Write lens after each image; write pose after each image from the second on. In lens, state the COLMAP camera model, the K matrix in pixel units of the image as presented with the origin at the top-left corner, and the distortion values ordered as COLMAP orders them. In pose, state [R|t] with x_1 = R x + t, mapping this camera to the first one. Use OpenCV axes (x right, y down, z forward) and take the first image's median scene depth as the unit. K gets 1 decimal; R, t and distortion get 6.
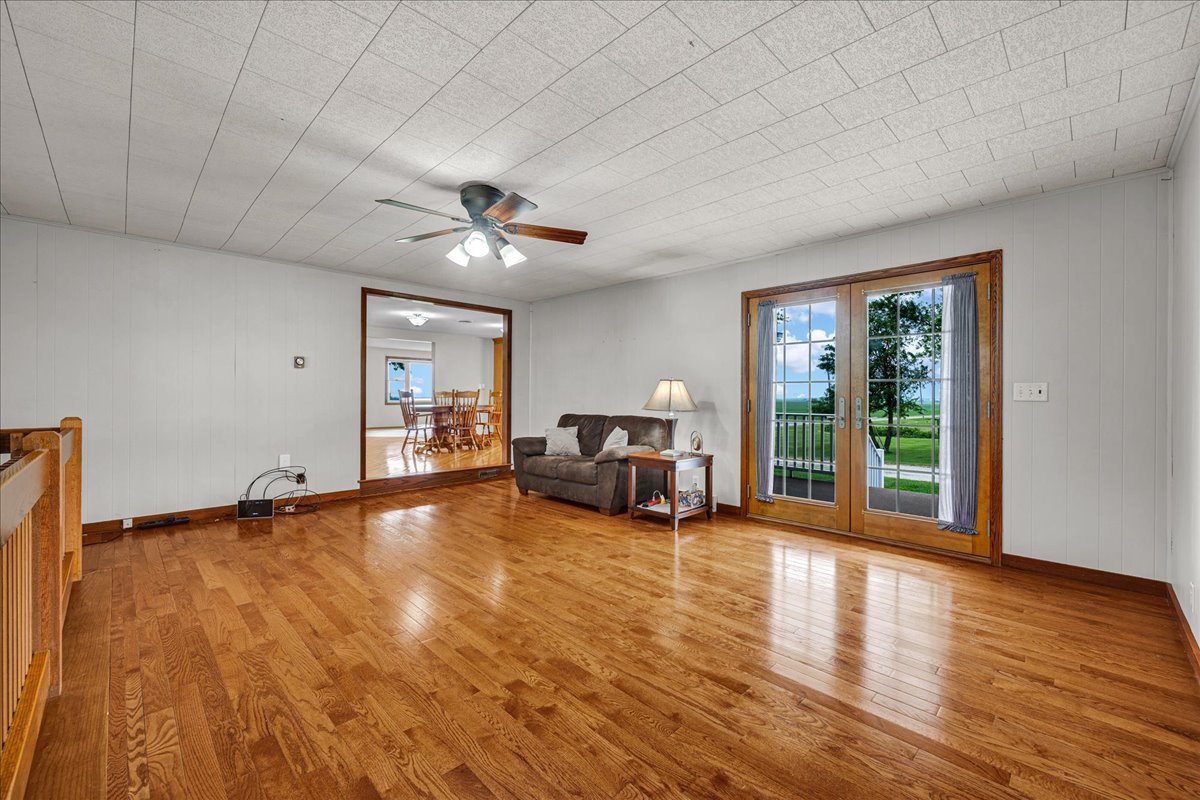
lens RADIAL K [[490.9, 0, 601.9], [0, 490.9, 397.0], [0, 0, 1]] dist [0.000126, 0.000117]
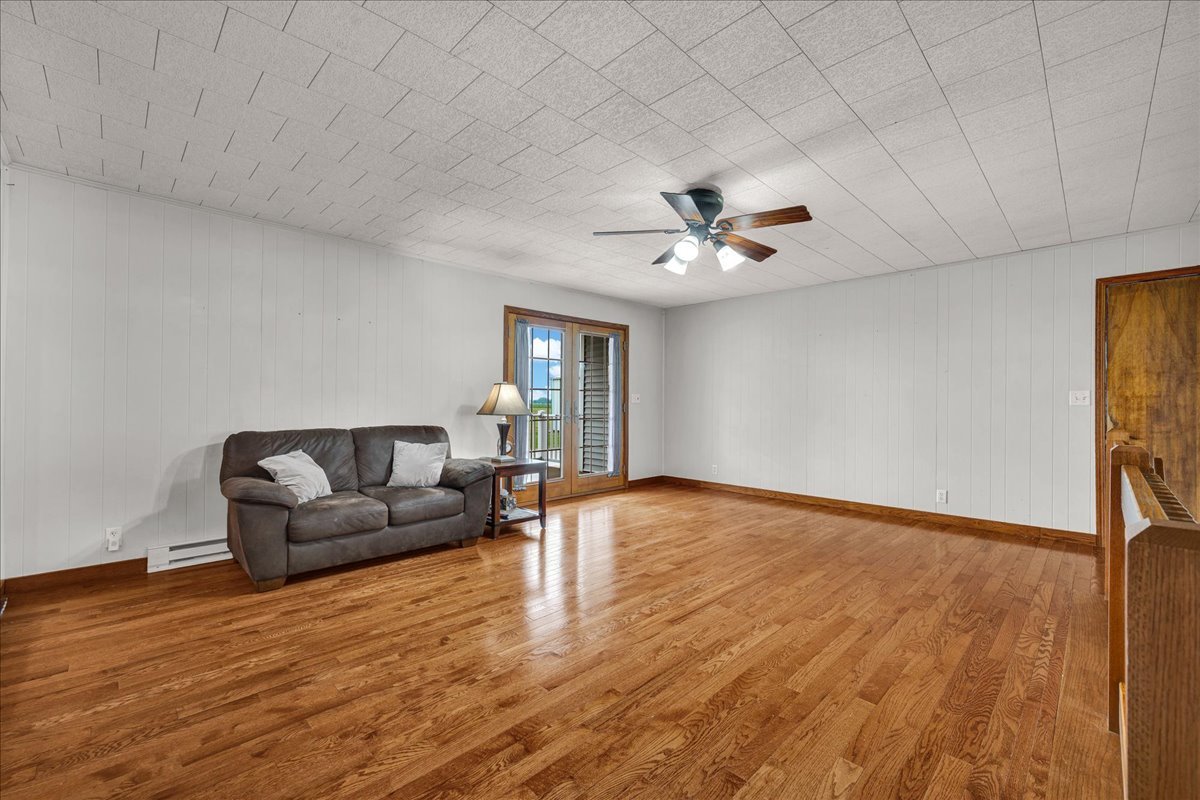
lens RADIAL K [[490.9, 0, 601.8], [0, 490.9, 401.3], [0, 0, 1]] dist [0.000126, 0.000117]
pose [[0.001531, -0.004081, 0.999991, -1.240726], [-0.004700, 0.999981, 0.004088, -0.007589], [-0.999988, -0.004706, 0.001511, 1.197511]]
